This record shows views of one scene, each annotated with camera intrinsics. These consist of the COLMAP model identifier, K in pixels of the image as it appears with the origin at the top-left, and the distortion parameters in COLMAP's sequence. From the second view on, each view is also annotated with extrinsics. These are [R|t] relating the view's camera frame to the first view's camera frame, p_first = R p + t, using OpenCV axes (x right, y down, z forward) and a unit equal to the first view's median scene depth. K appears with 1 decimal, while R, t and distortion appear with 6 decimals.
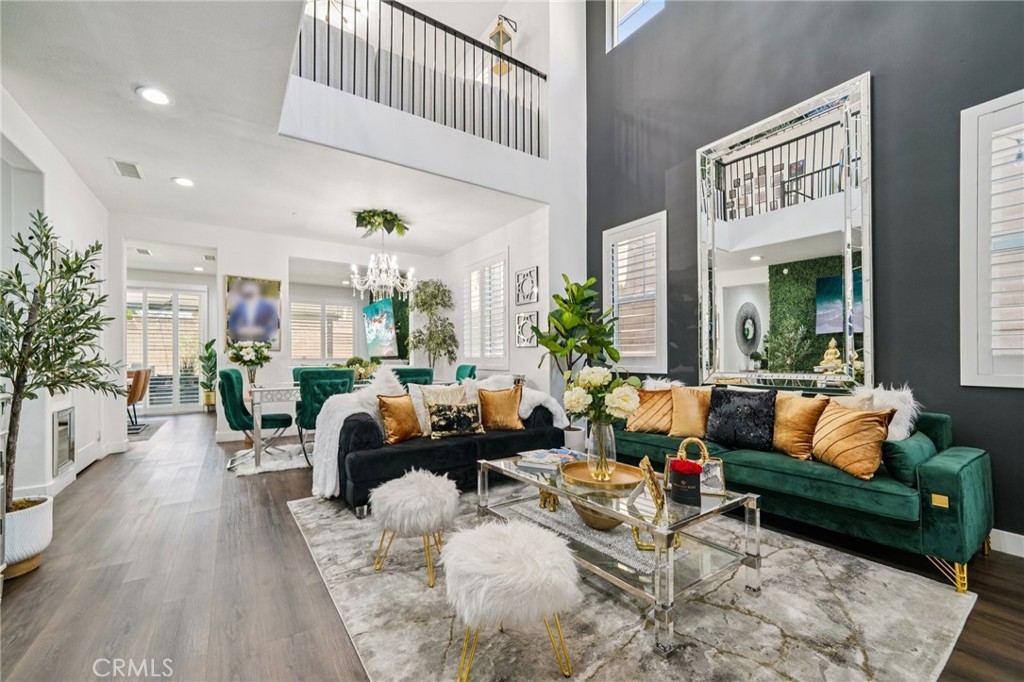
lens RADIAL K [[410.1, 0, 498.8], [0, 410.1, 365.8], [0, 0, 1]] dist [-0.003685, -0.000246]
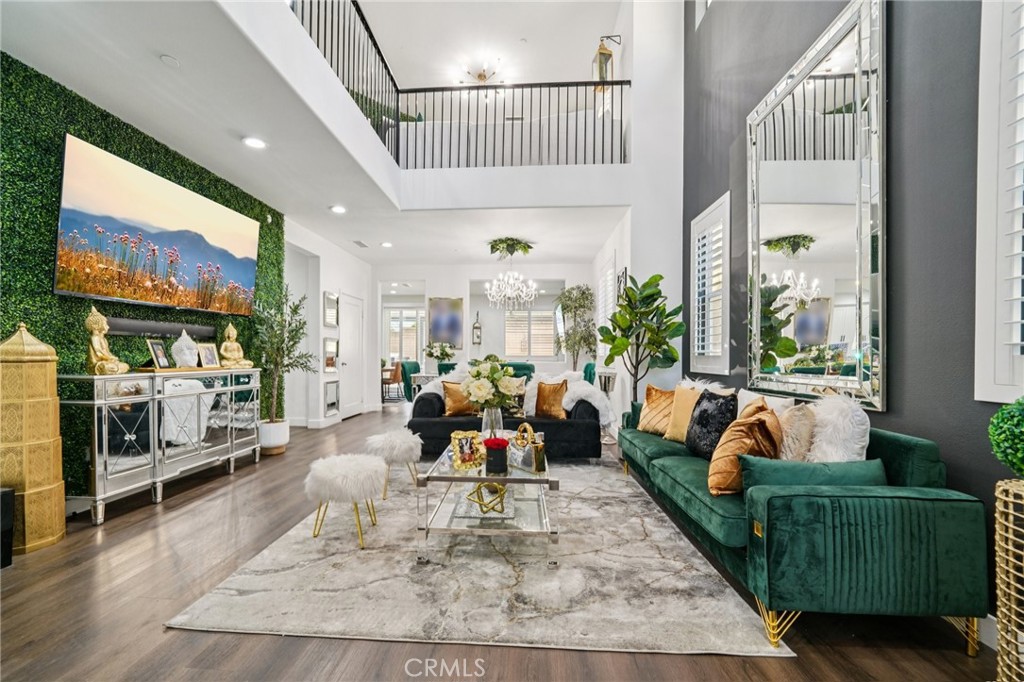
lens RADIAL K [[399.9, 0, 500.6], [0, 399.9, 361.7], [0, 0, 1]] dist [-0.000679, -0.000033]
pose [[0.799793, 0.017467, -0.600021, 0.541043], [-0.020008, 0.999797, 0.002435, -0.002210], [0.599942, 0.010058, 0.799980, 0.014258]]
